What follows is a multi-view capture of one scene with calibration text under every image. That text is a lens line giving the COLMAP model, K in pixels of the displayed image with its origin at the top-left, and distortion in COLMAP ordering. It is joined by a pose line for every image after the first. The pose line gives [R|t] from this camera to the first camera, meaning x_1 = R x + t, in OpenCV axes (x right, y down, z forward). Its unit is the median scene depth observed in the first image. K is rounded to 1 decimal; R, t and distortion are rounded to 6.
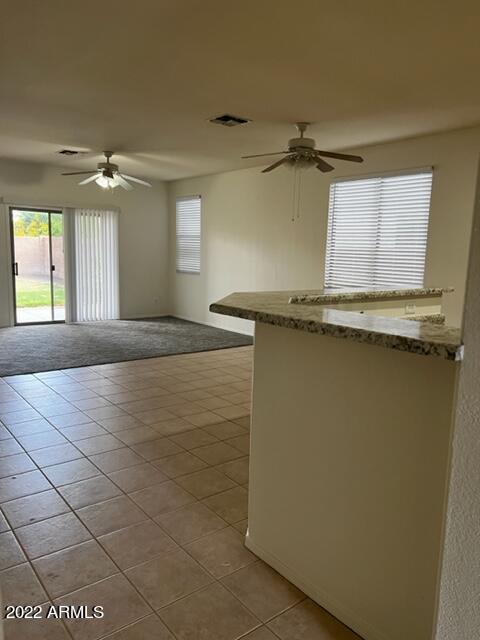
lens RADIAL K [[483.4, 0, 240.0], [0, 483.4, 320.0], [0, 0, 1]] dist [0.066060, -0.069099]
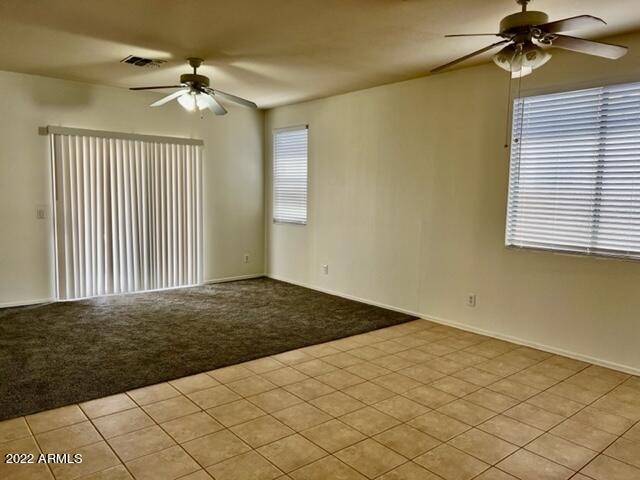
lens RADIAL K [[483.4, 0, 320.0], [0, 483.4, 240.0], [0, 0, 1]] dist [0.066060, -0.069099]
pose [[0.999589, -0.014646, 0.024639, -0.108362], [0.015734, 0.998883, -0.044555, -0.047344], [-0.023959, 0.044924, 0.998703, 0.294367]]
